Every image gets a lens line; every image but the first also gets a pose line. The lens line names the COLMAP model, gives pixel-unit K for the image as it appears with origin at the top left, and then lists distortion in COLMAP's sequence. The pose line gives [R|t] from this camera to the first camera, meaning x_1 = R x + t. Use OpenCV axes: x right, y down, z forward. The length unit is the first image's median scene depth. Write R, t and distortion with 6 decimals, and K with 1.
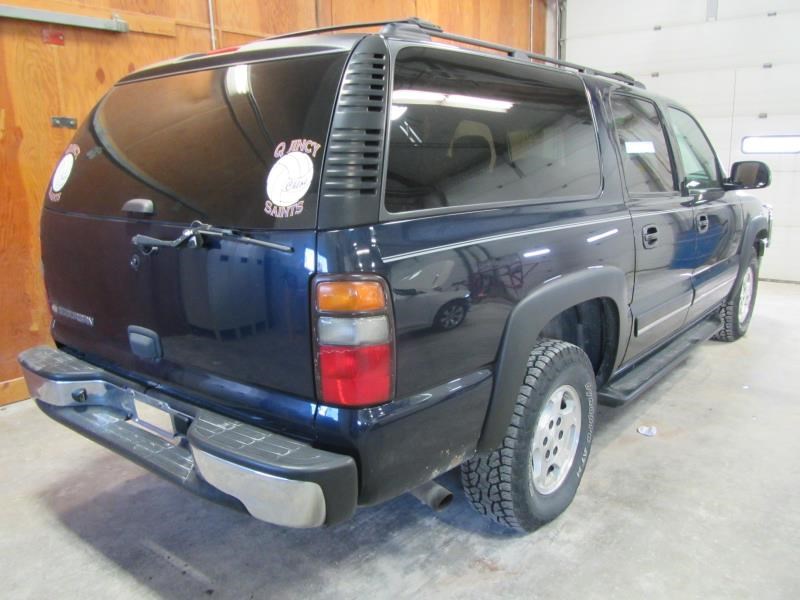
lens RADIAL K [[655.3, 0, 398.6], [0, 655.3, 297.1], [0, 0, 1]] dist [0.000397, 0.003205]
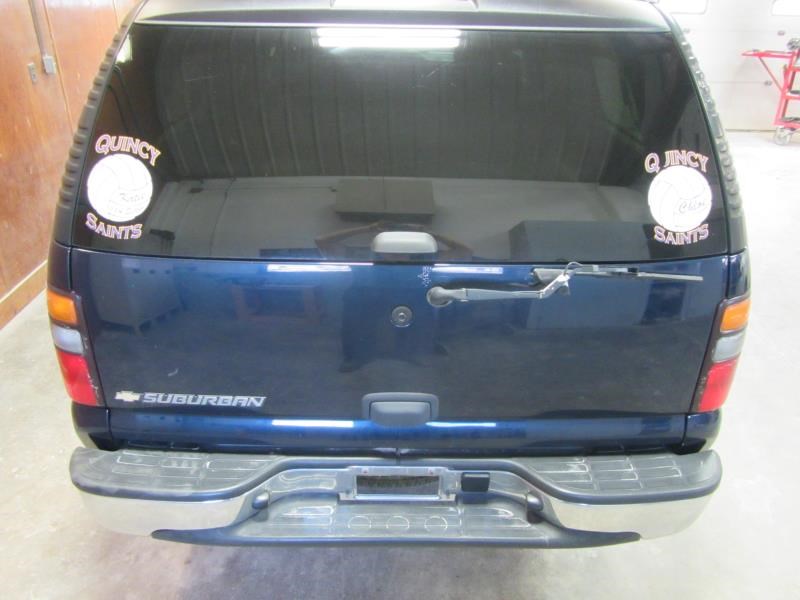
lens RADIAL K [[655.3, 0, 399.4], [0, 655.3, 302.5], [0, 0, 1]] dist [0.000397, 0.003205]
pose [[0.770234, -0.264570, 0.580296, -0.989334], [0.108761, 0.951055, 0.289249, -0.337718], [-0.628420, -0.159676, 0.761310, 0.528852]]
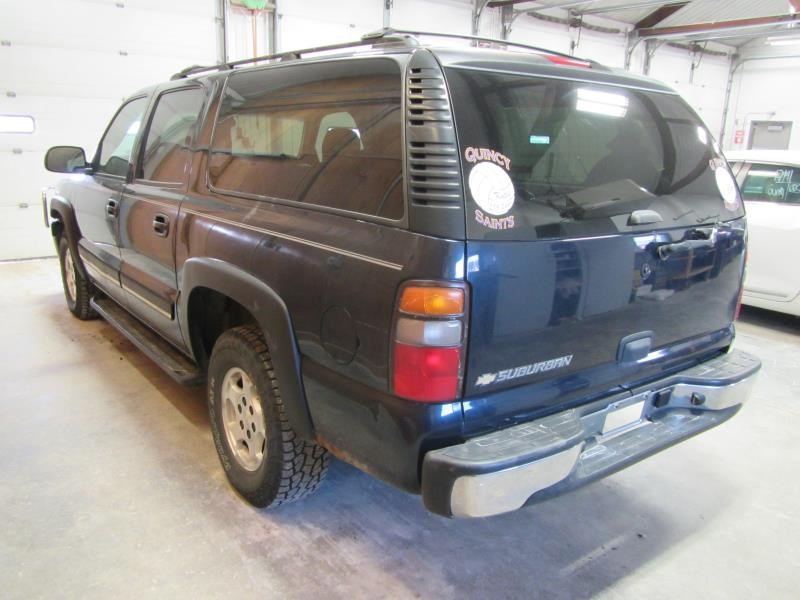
lens RADIAL K [[655.3, 0, 400.2], [0, 655.3, 301.2], [0, 0, 1]] dist [0.000397, 0.003205]
pose [[0.230928, -0.215442, 0.948819, -1.782509], [0.165007, 0.969723, 0.180029, -0.309402], [-0.958877, 0.114988, 0.259485, 1.326774]]
